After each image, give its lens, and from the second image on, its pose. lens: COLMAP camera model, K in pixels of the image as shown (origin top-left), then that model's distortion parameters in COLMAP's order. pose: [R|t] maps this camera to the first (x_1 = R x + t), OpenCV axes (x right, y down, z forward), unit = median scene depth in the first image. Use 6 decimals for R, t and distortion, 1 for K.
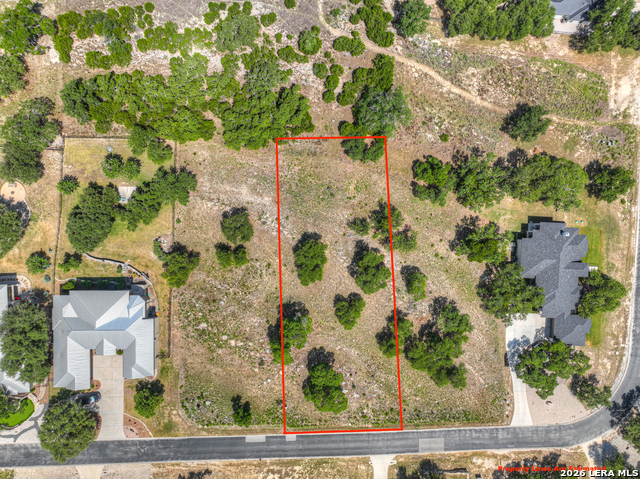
lens RADIAL K [[449.7, 0, 320.0], [0, 449.7, 239.5], [0, 0, 1]] dist [-0.005512, 0.024967]
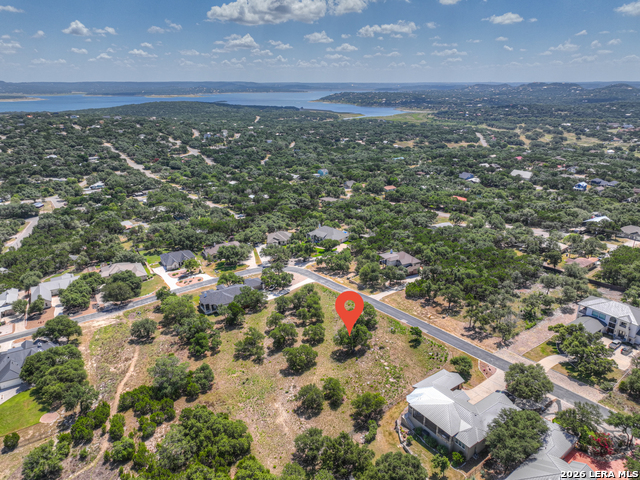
lens RADIAL K [[449.7, 0, 320.0], [0, 449.7, 240.0], [0, 0, 1]] dist [-0.005512, 0.024967]
pose [[-0.585982, -0.277276, 0.761409, -0.948299], [0.810119, -0.221632, 0.542759, -0.534767], [0.018259, 0.934878, 0.354499, 0.199085]]
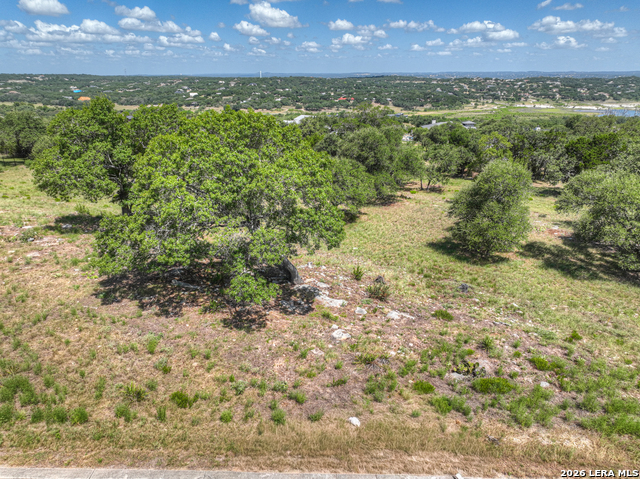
lens RADIAL K [[449.7, 0, 320.0], [0, 449.7, 239.5], [0, 0, 1]] dist [-0.005512, 0.024967]
pose [[0.999525, -0.021271, 0.022314, 0.046594], [0.027996, 0.323239, -0.945903, 0.493880], [0.012908, 0.946078, 0.323681, 0.905253]]
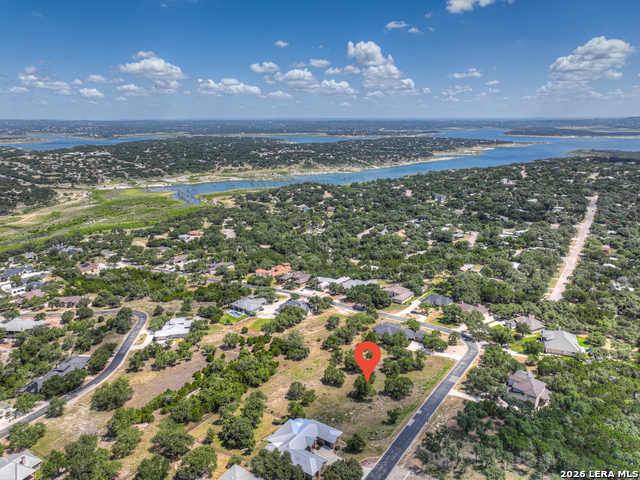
lens RADIAL K [[449.7, 0, 320.0], [0, 449.7, 240.0], [0, 0, 1]] dist [-0.005512, 0.024967]
pose [[0.551569, -0.231863, 0.801256, -1.395767], [0.833627, 0.119893, -0.539159, 0.923226], [0.028946, 0.965332, 0.259417, -0.040437]]
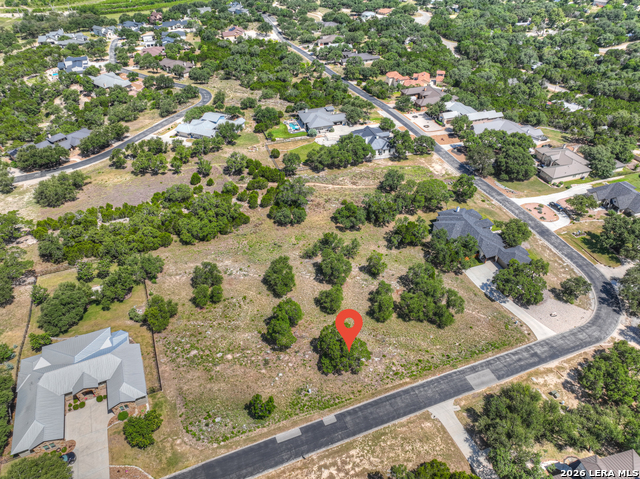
lens RADIAL K [[449.7, 0, 320.0], [0, 449.7, 239.5], [0, 0, 1]] dist [-0.005512, 0.024967]
pose [[0.918504, -0.262073, 0.296088, -0.227893], [0.394924, 0.570844, -0.719842, 0.807667], [0.019631, 0.778110, 0.627821, 0.236156]]
